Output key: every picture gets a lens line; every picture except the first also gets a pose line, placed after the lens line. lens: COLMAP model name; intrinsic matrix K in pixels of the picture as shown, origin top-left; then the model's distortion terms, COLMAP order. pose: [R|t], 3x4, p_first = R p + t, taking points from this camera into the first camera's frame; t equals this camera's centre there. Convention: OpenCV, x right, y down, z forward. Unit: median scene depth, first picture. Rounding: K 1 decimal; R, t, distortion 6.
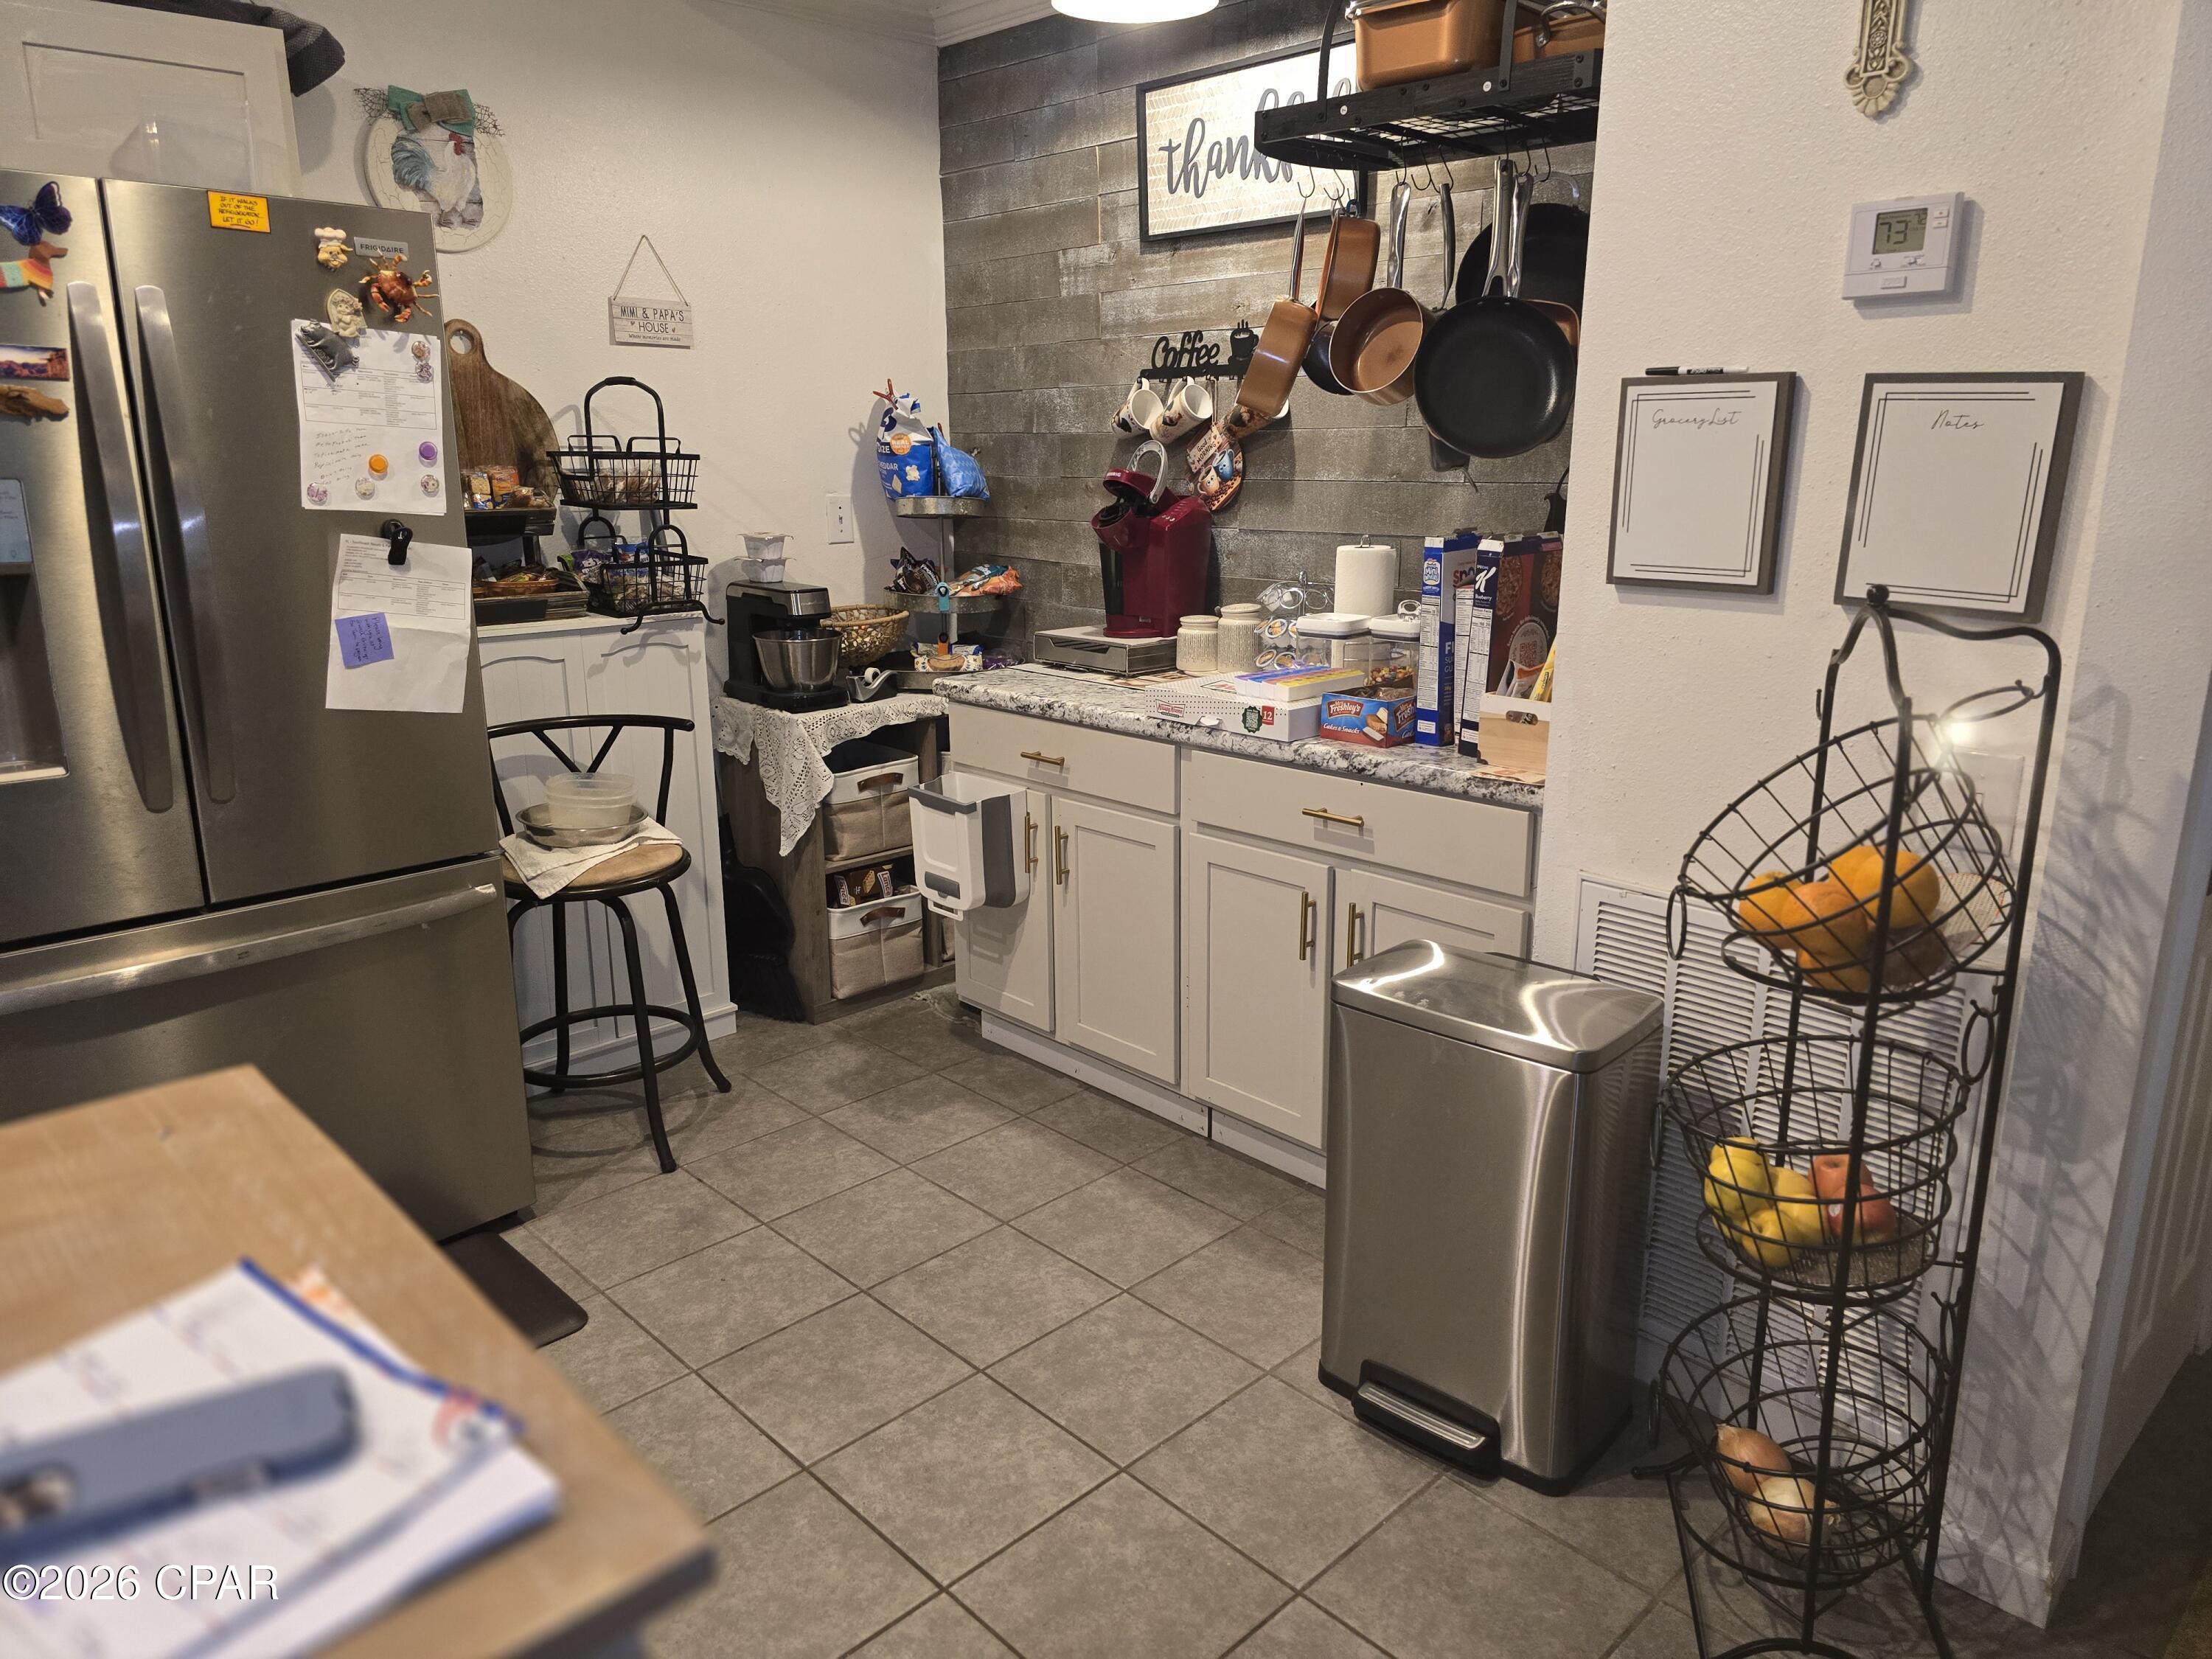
lens RADIAL K [[1467.4, 0, 1108.2], [0, 1467.4, 816.4], [0, 0, 1]] dist [0.045001, -0.051119]
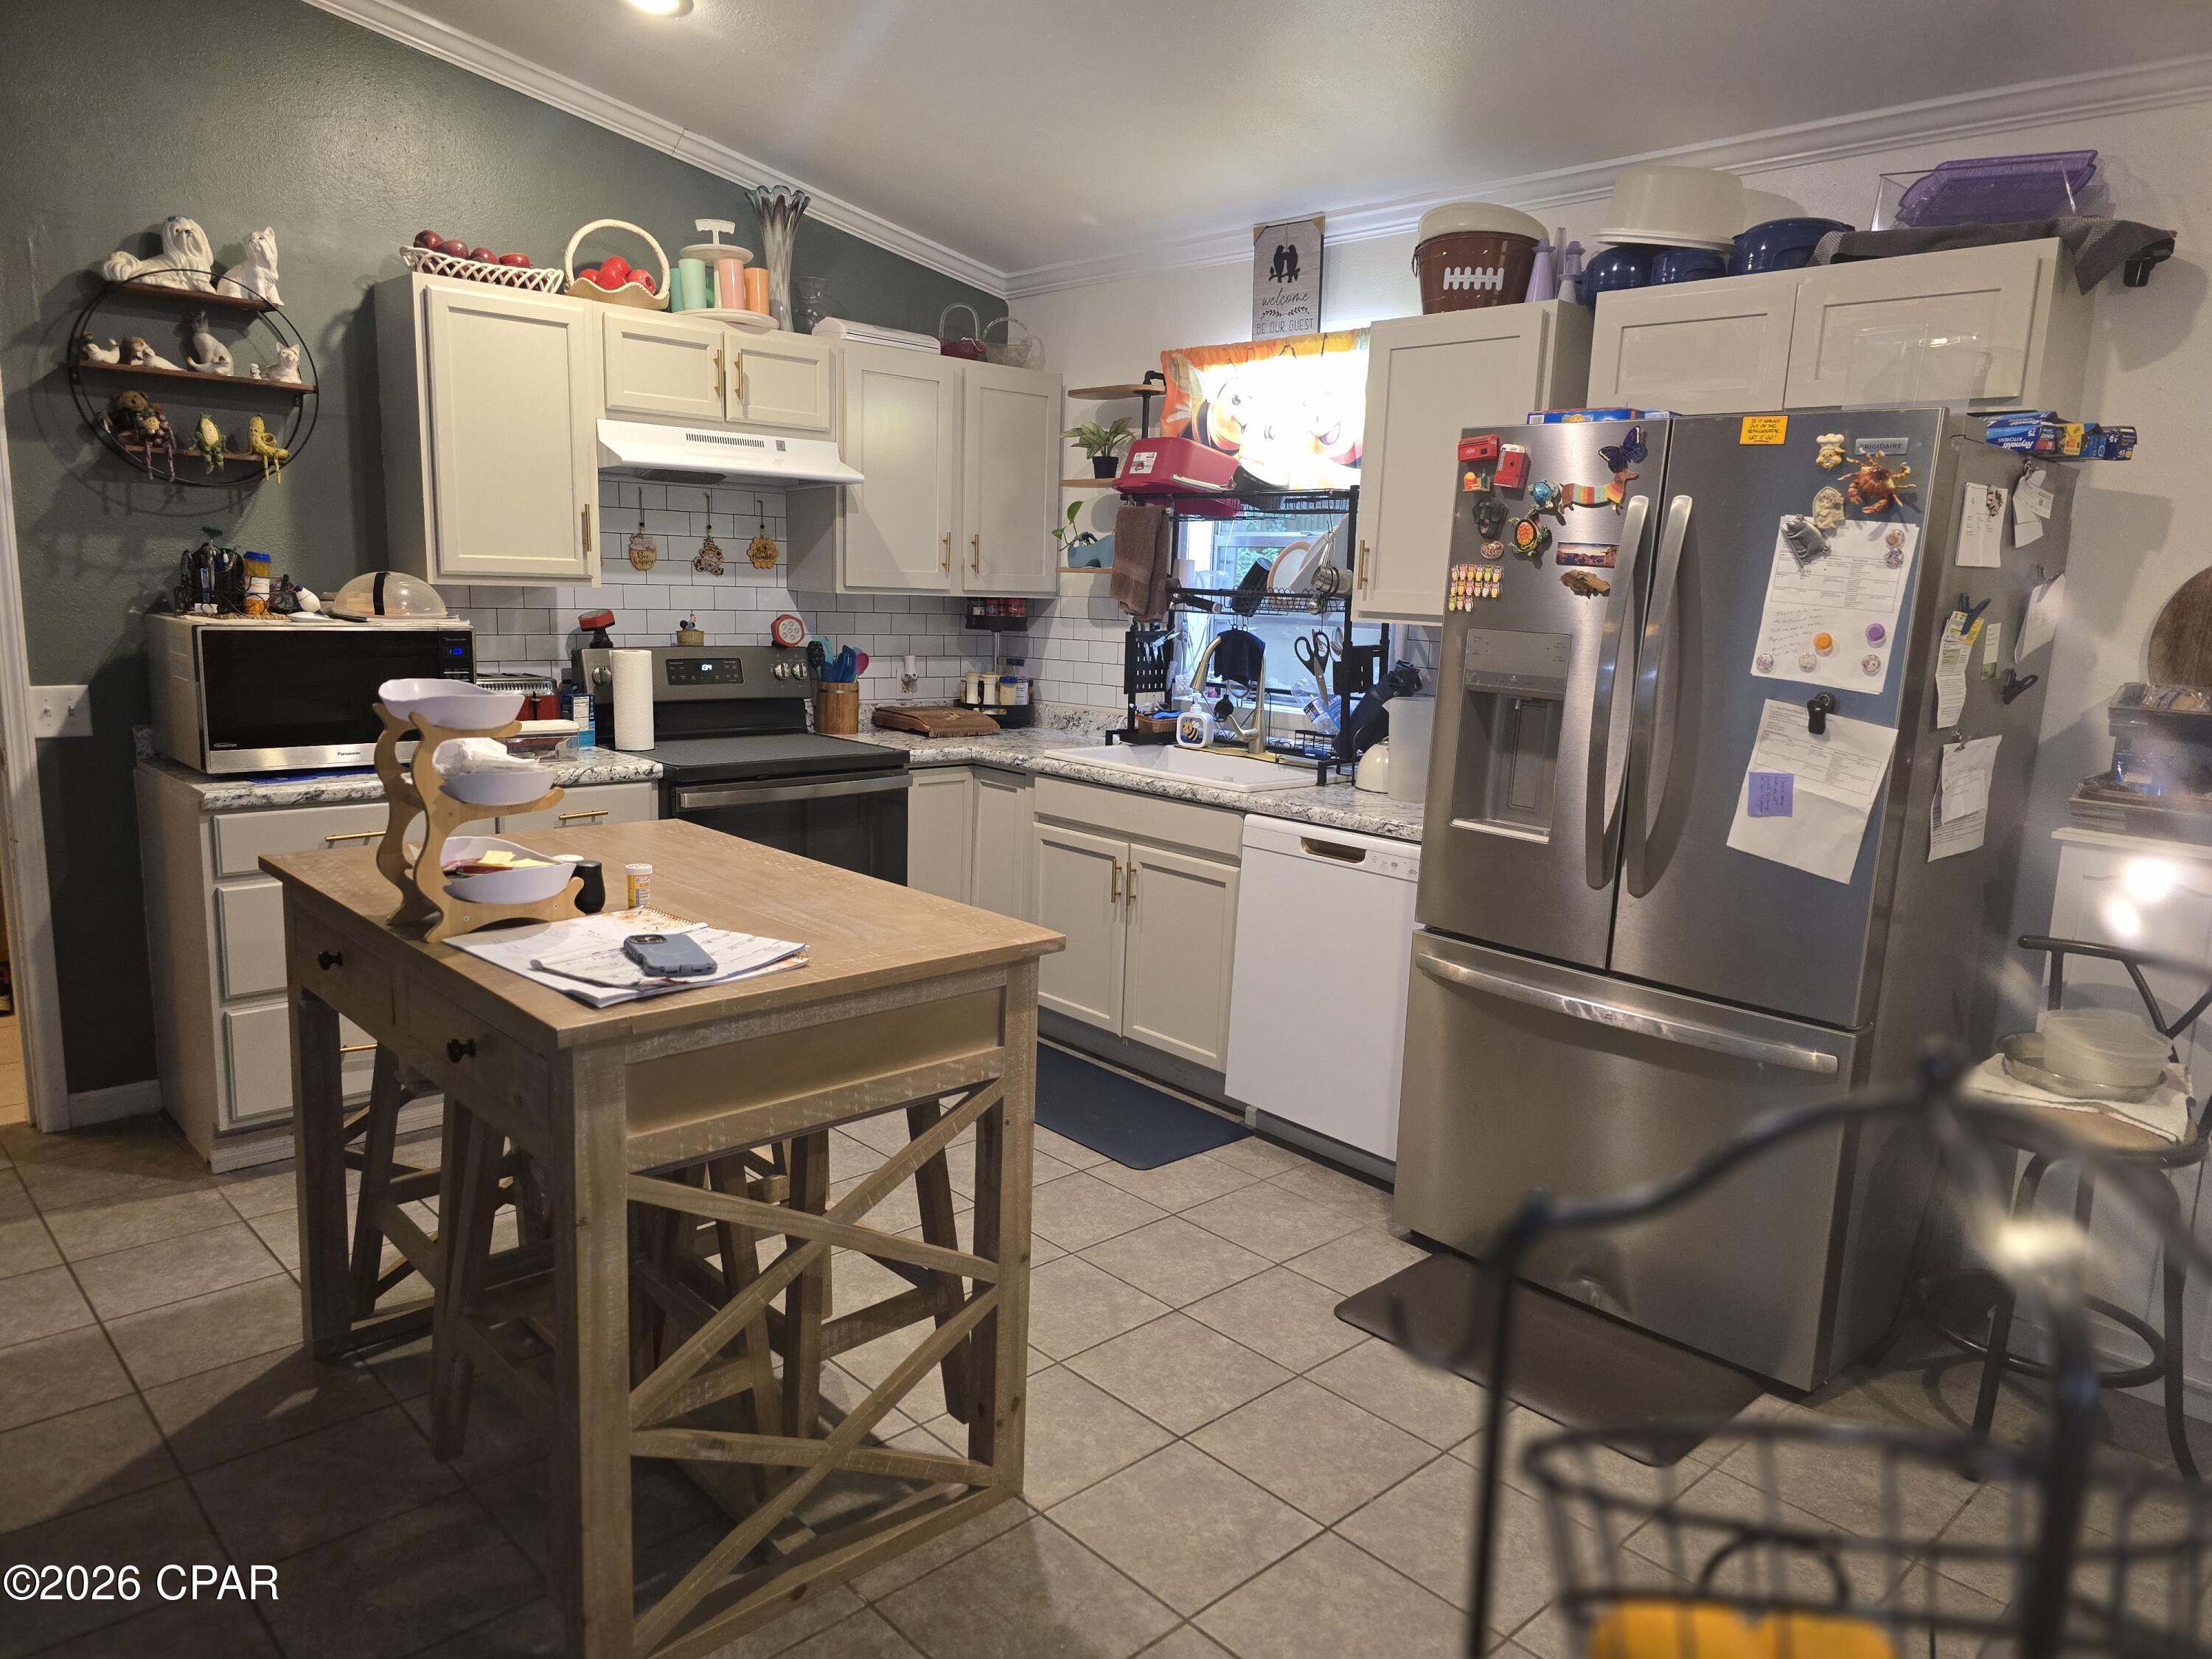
lens RADIAL K [[1467.4, 0, 1110.6], [0, 1467.4, 845.3], [0, 0, 1]] dist [0.045001, -0.051119]
pose [[-0.000609, 0.180683, -0.983541, 0.587378], [-0.283706, 0.943098, 0.173429, -0.133482], [0.958911, 0.279142, 0.050686, 0.472656]]
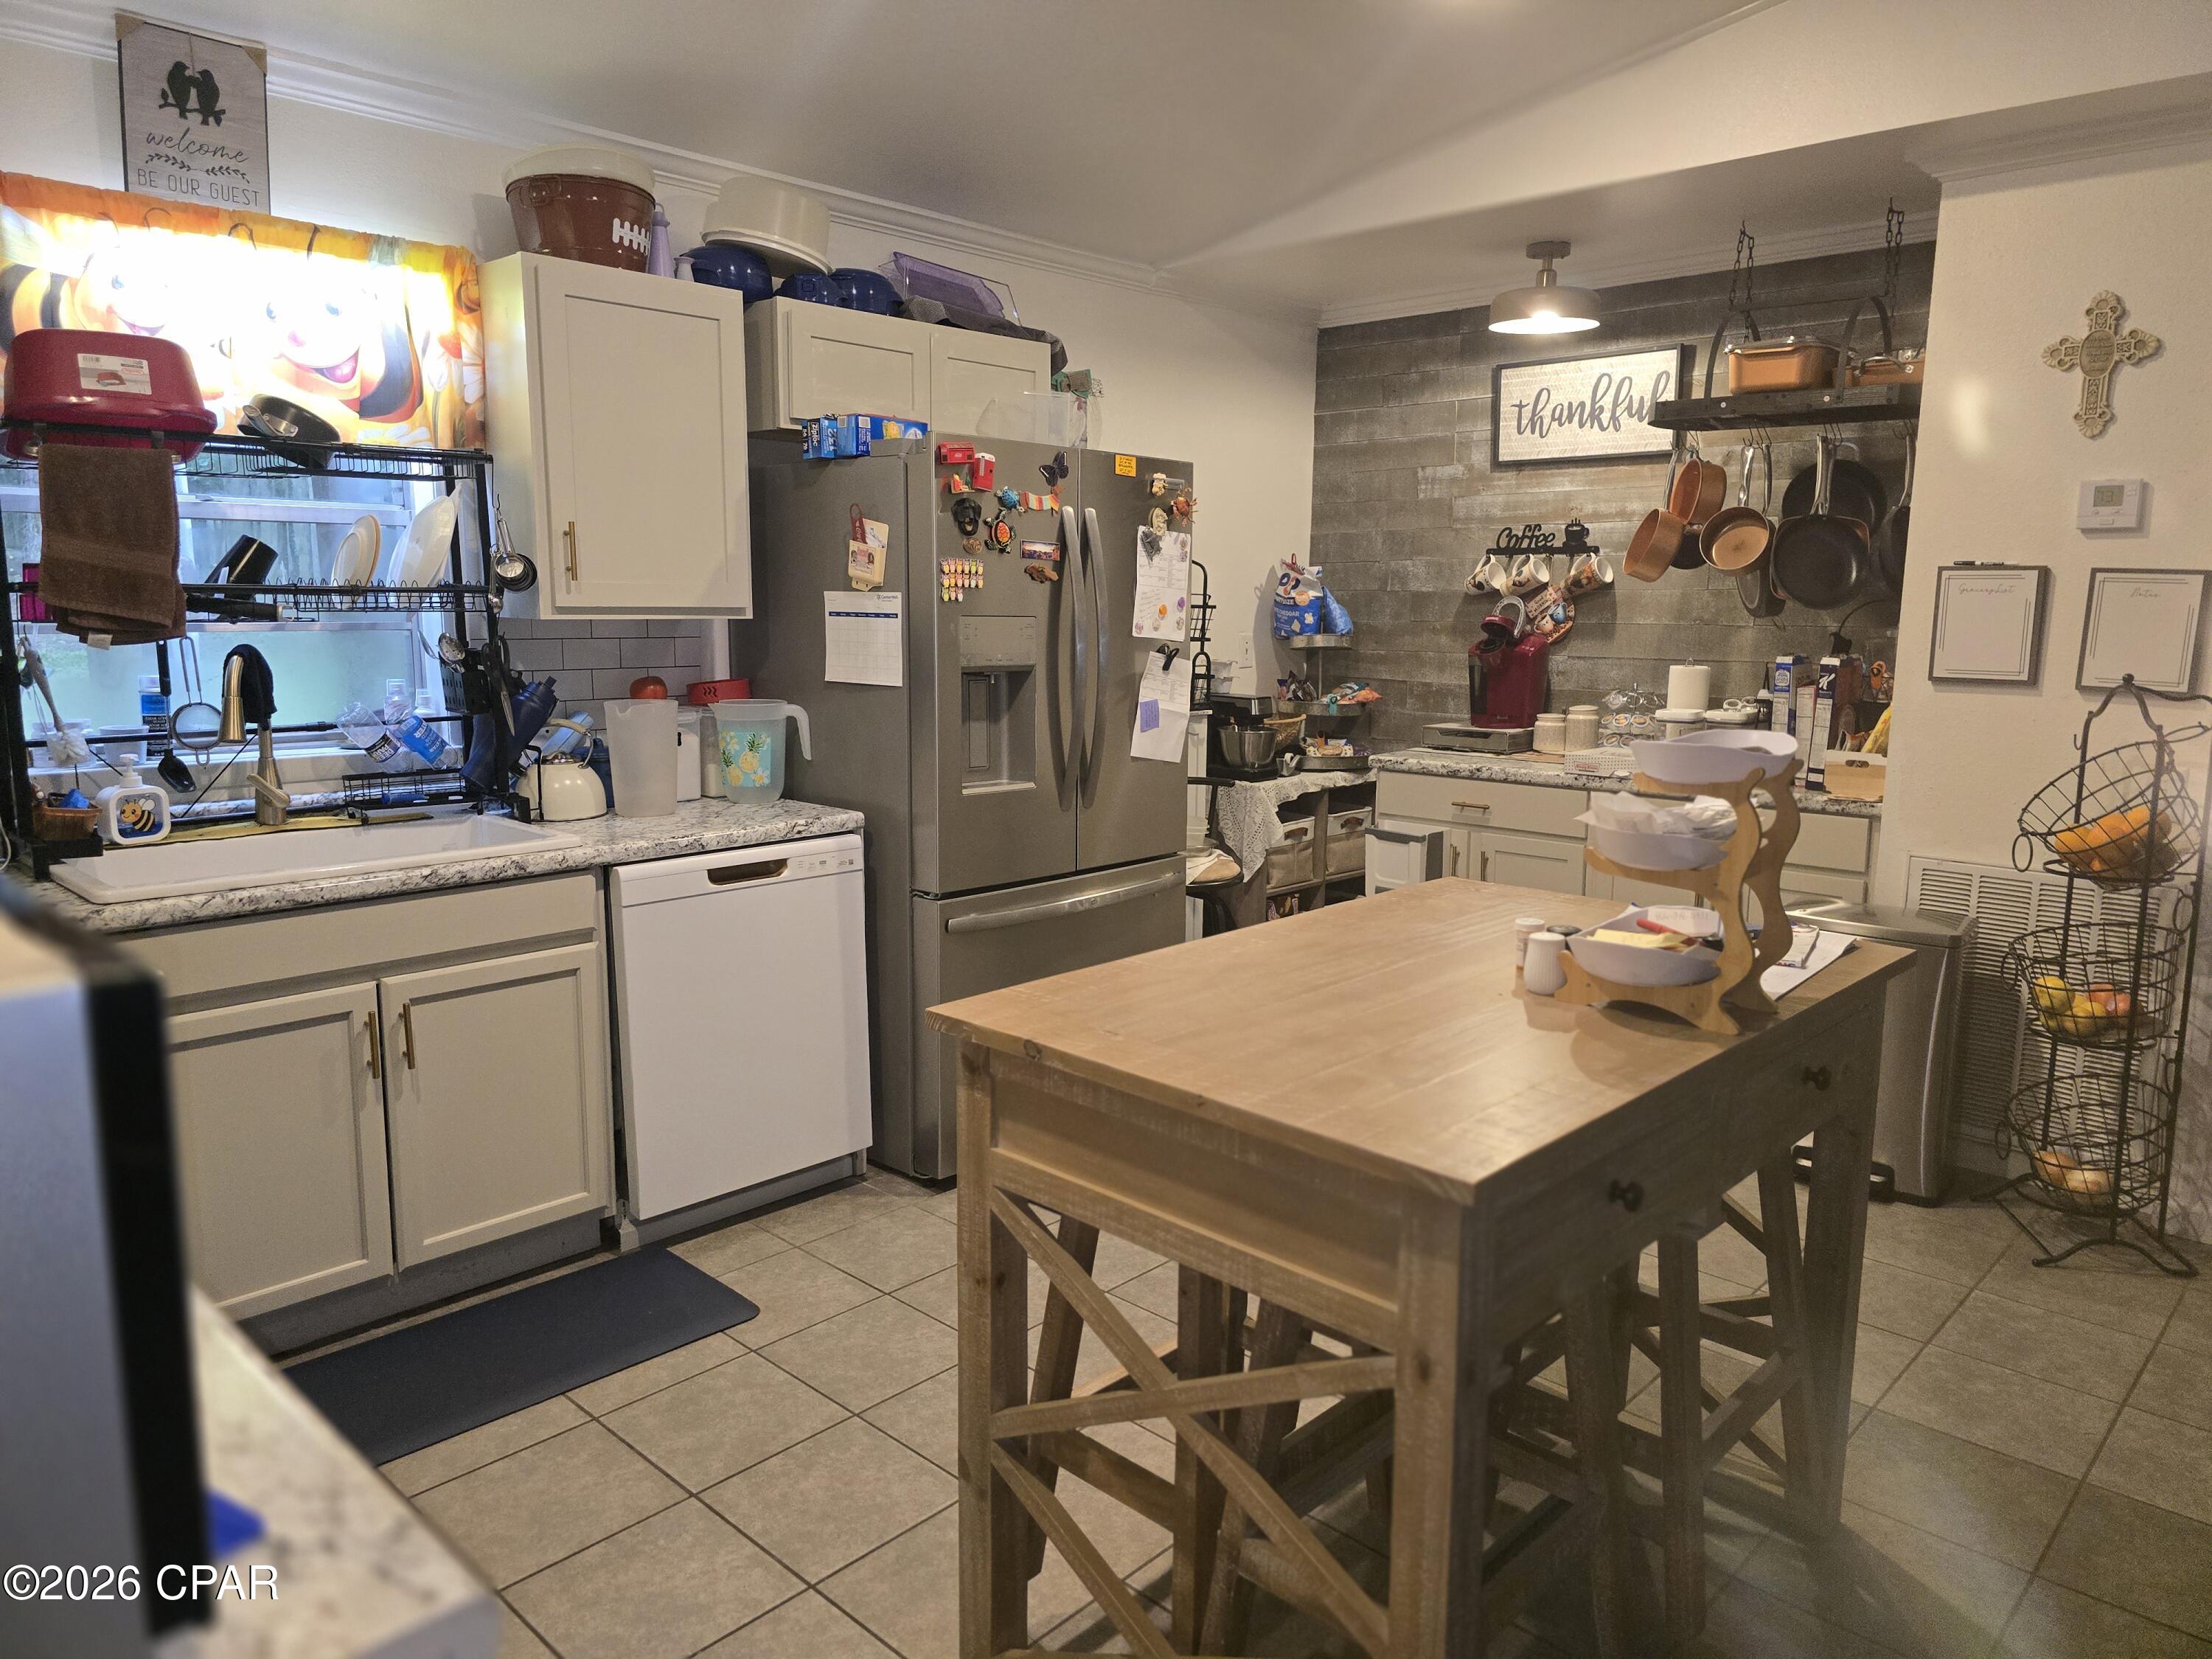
lens RADIAL K [[1467.4, 0, 1086.6], [0, 1467.4, 826.3], [0, 0, 1]] dist [0.045001, -0.051119]
pose [[0.999077, 0.002228, 0.042907, -0.632405], [0.001682, 0.995861, -0.090879, 0.147673], [-0.042932, 0.090867, 0.994937, -0.591715]]
